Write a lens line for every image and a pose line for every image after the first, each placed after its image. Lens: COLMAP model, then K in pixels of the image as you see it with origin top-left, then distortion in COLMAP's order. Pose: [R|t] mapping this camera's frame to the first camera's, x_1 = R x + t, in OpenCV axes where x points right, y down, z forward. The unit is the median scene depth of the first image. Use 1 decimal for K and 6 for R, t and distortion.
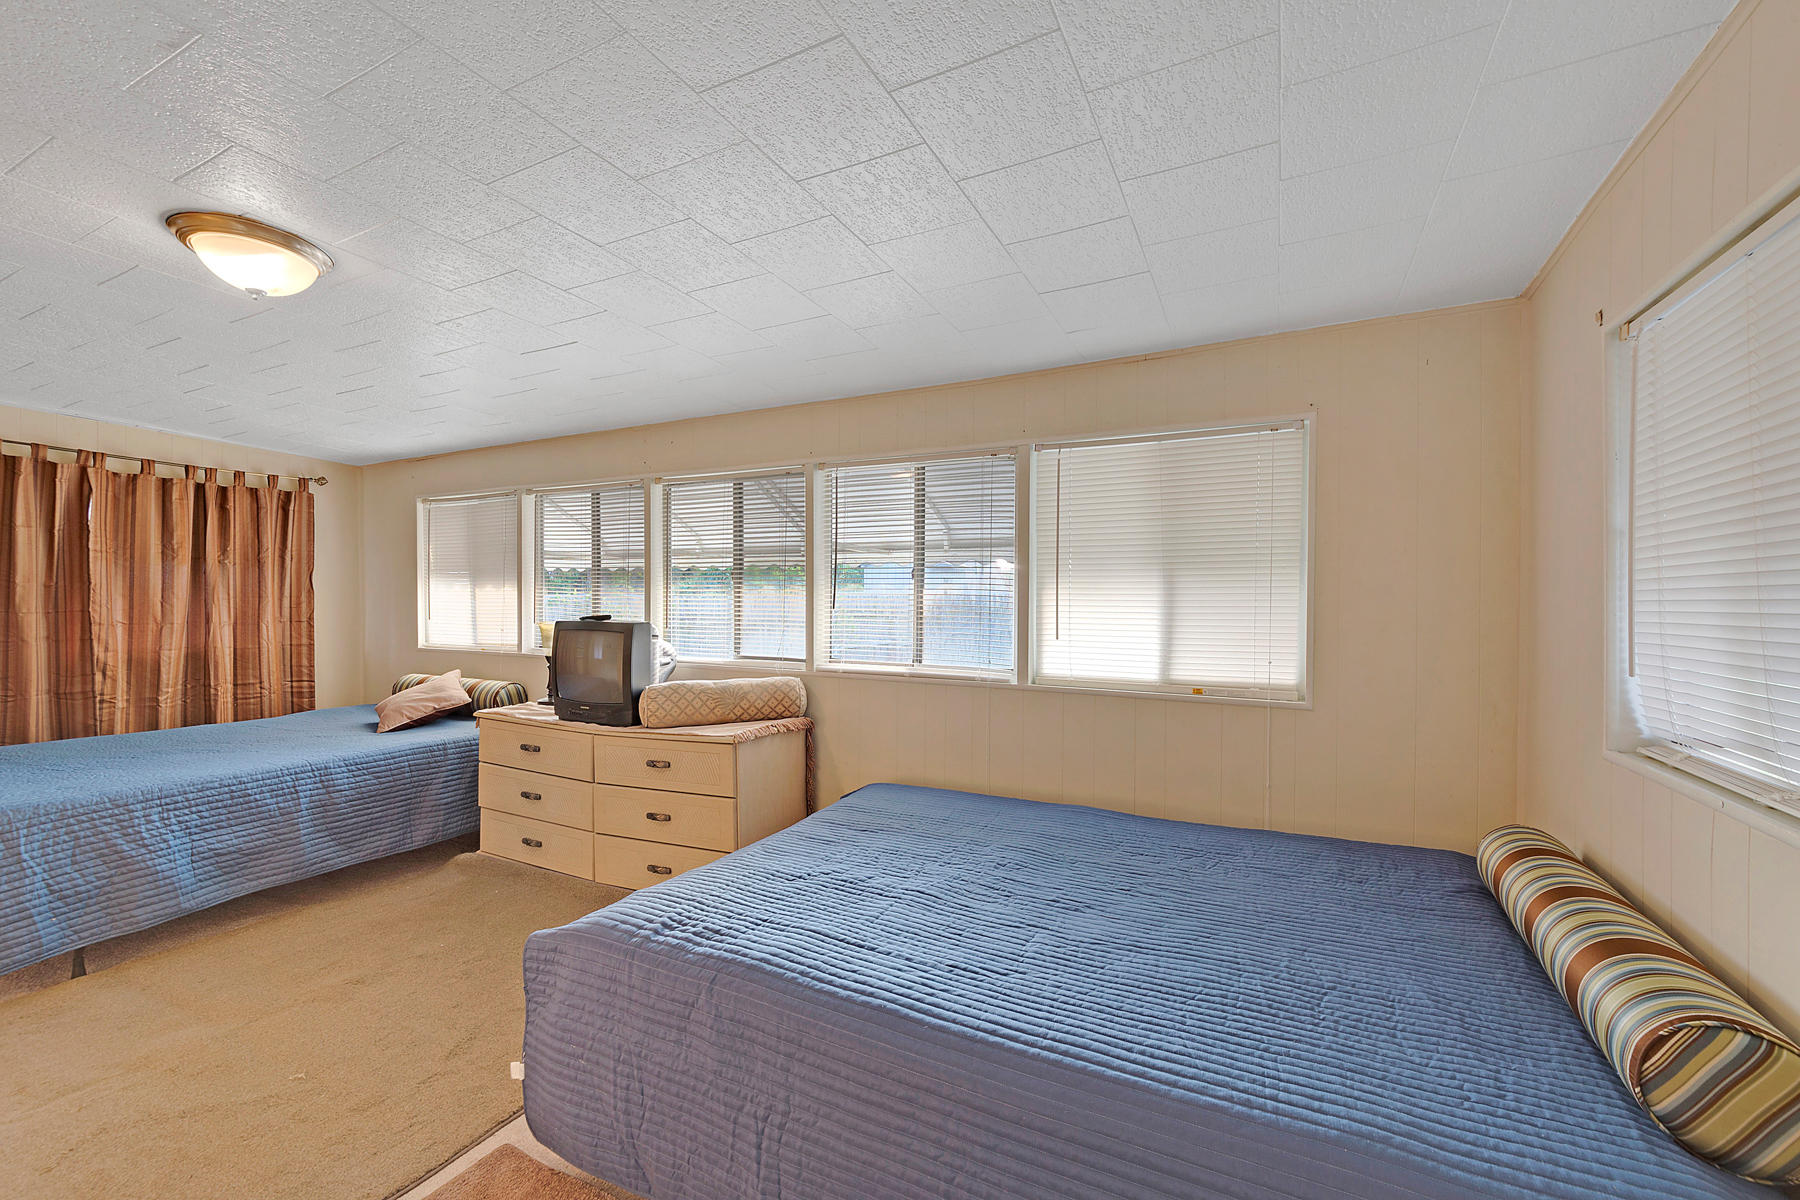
lens RADIAL K [[704.6, 0, 898.6], [0, 704.6, 601.9], [0, 0, 1]] dist [-0.003689, -0.000164]
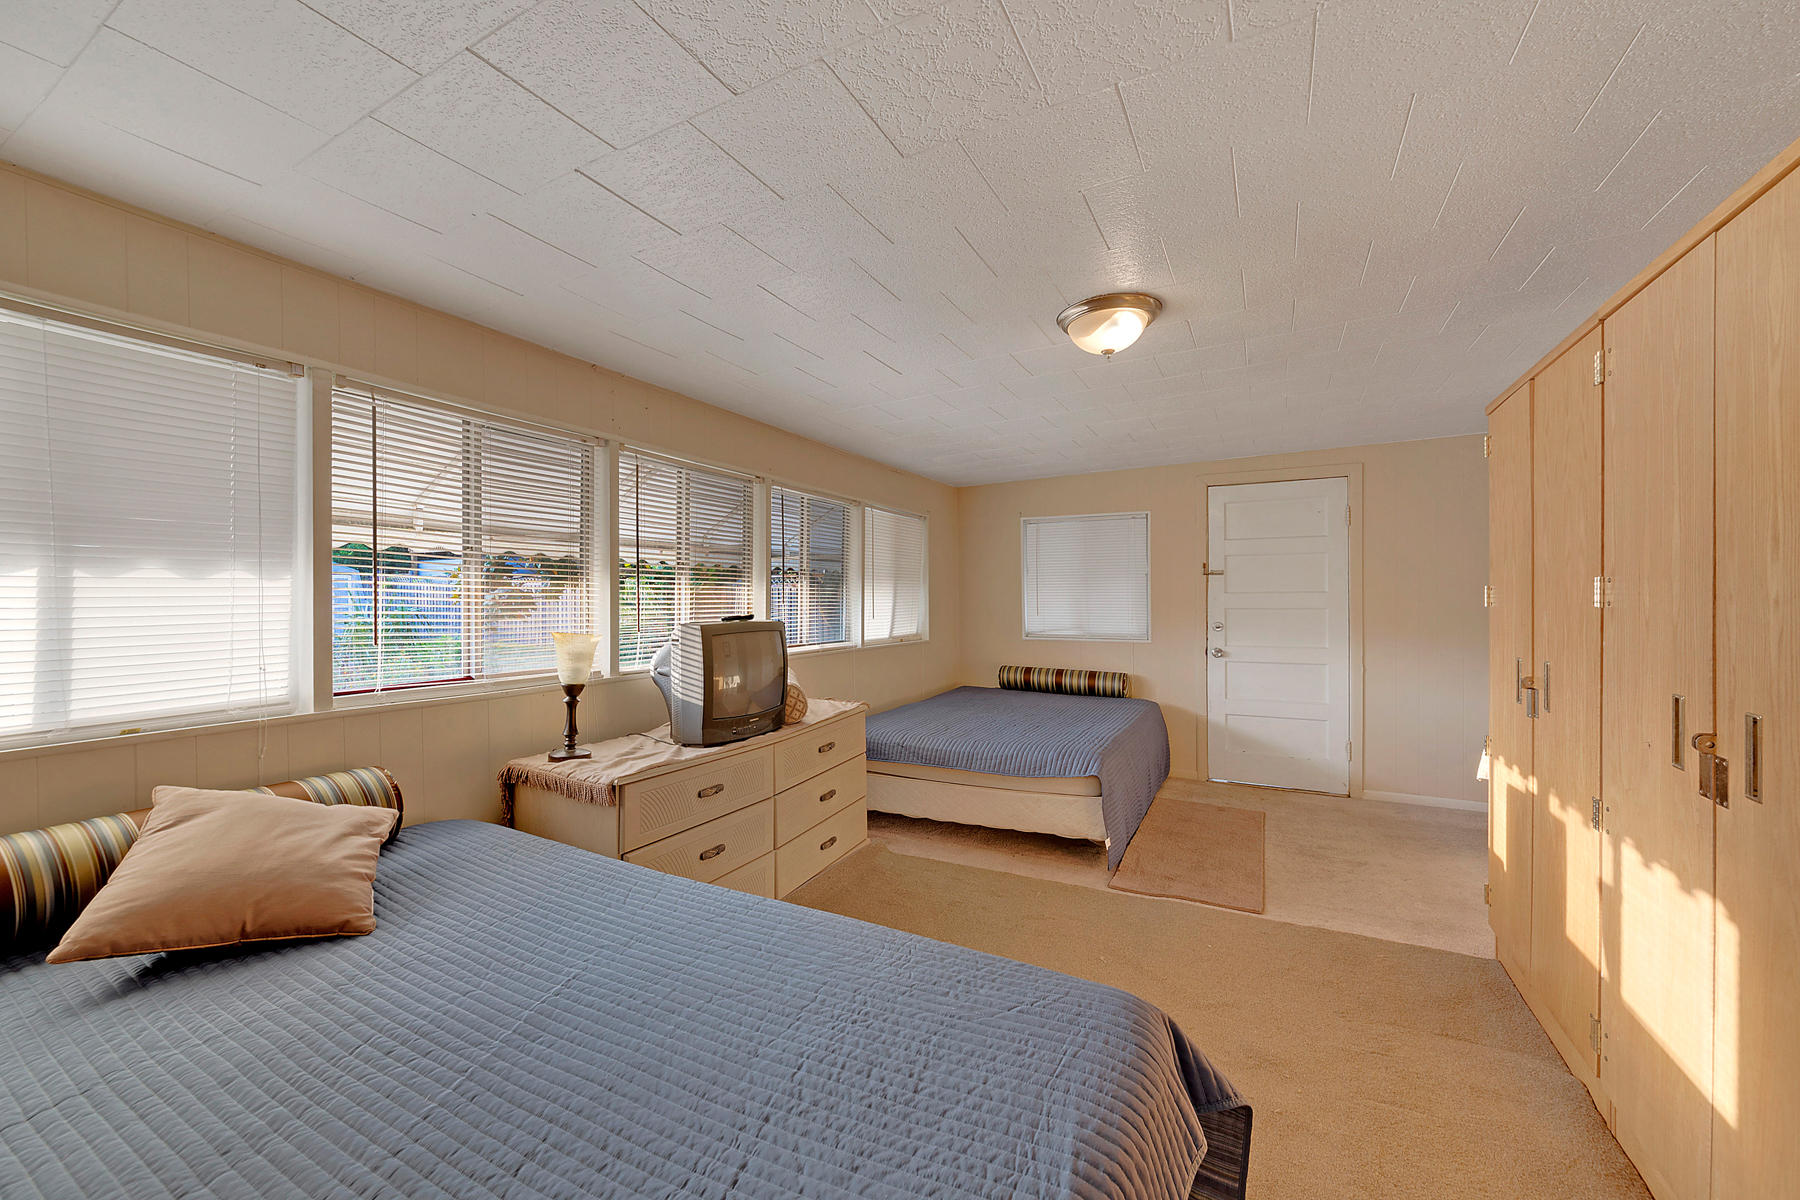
lens RADIAL K [[704.6, 0, 901.5], [0, 704.6, 596.8], [0, 0, 1]] dist [-0.003689, -0.000164]
pose [[-0.024638, -0.000635, 0.999696, -1.315213], [0.011392, 0.999935, 0.000916, -0.003130], [-0.999632, 0.011411, -0.024629, 0.817643]]
